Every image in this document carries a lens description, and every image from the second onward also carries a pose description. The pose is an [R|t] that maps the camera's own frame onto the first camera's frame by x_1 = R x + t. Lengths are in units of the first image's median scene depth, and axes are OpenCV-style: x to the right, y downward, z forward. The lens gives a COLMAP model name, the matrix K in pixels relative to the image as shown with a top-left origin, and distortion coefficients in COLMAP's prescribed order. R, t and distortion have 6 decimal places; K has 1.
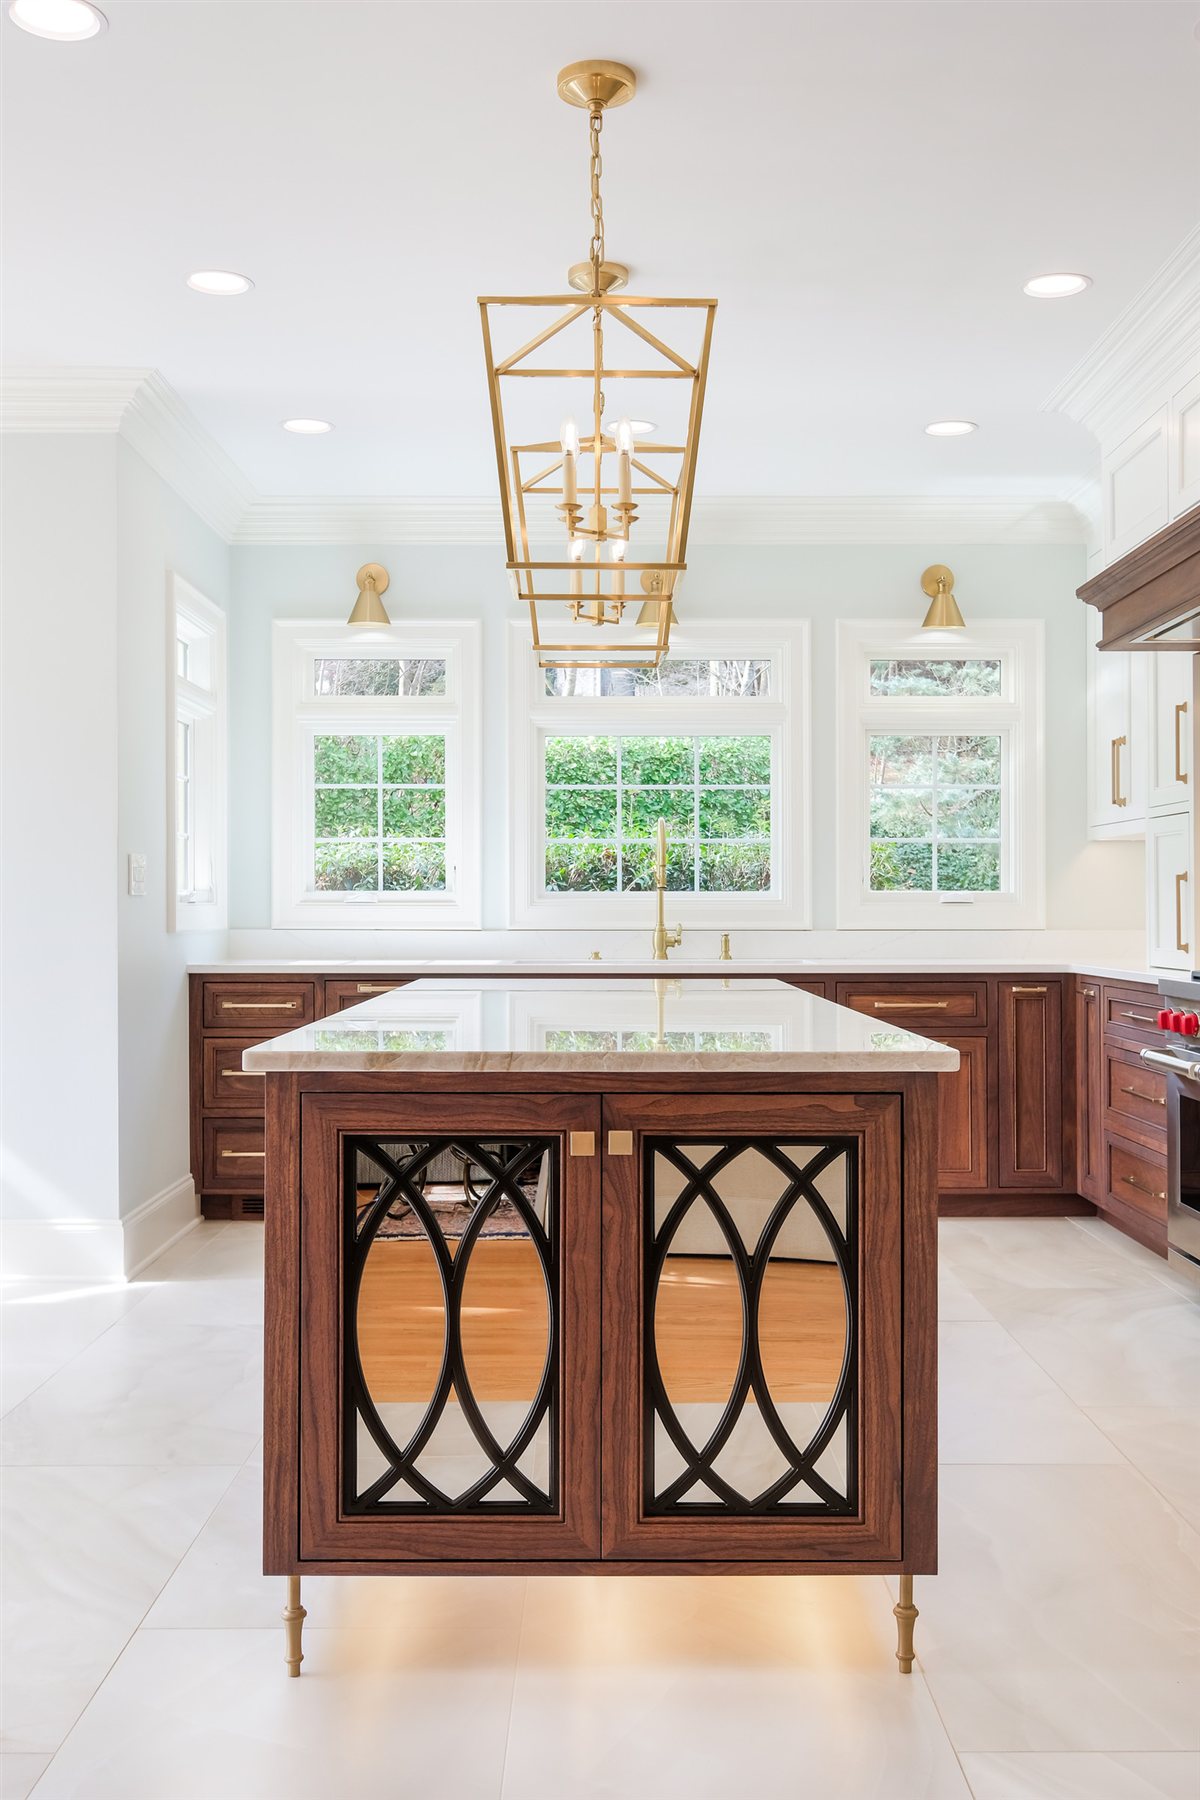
lens RADIAL K [[1691.7, 0, 581.2], [0, 1691.7, 882.8], [0, 0, 1]] dist [0.003570, 0.000000]
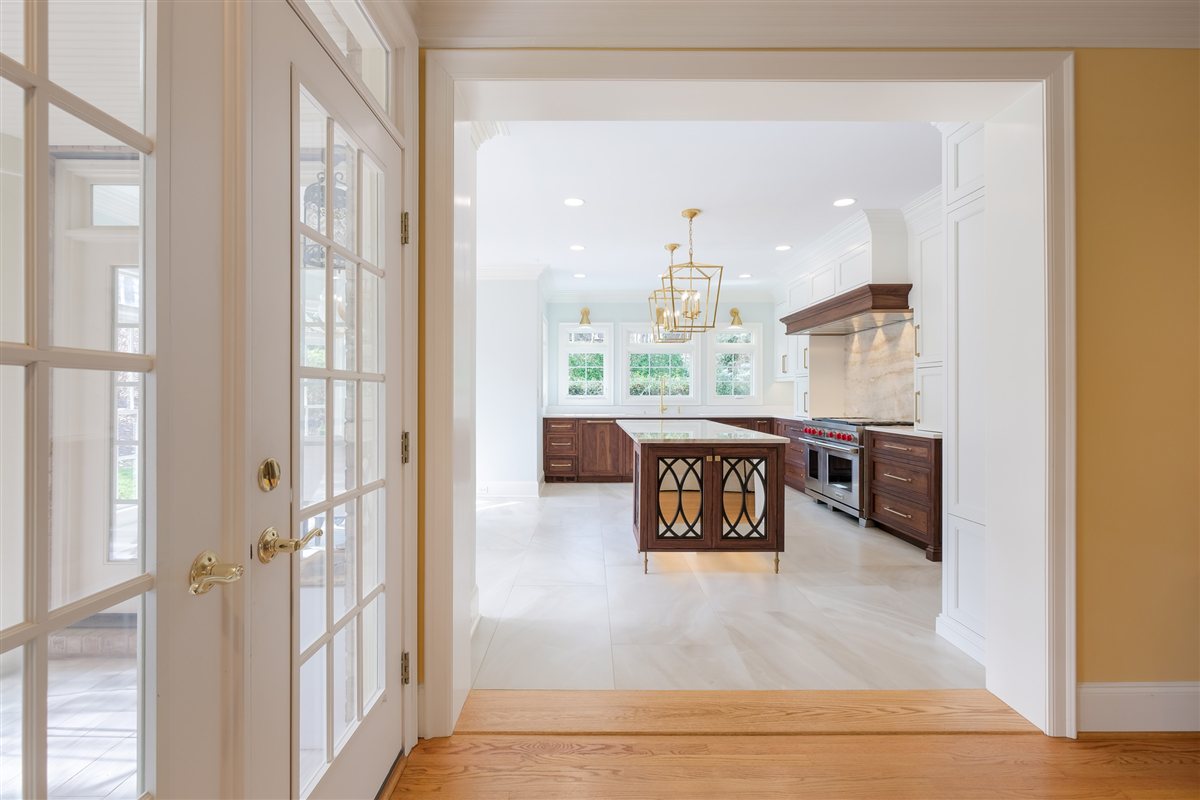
lens RADIAL K [[524.3, 0, 586.9], [0, 524.3, 389.5], [0, 0, 1]] dist [-0.005279, 0.000314]
pose [[0.999927, -0.000244, 0.012042, -0.150721], [0.000149, 0.999969, 0.007885, -0.019578], [-0.012044, -0.007883, 0.999896, -0.182343]]
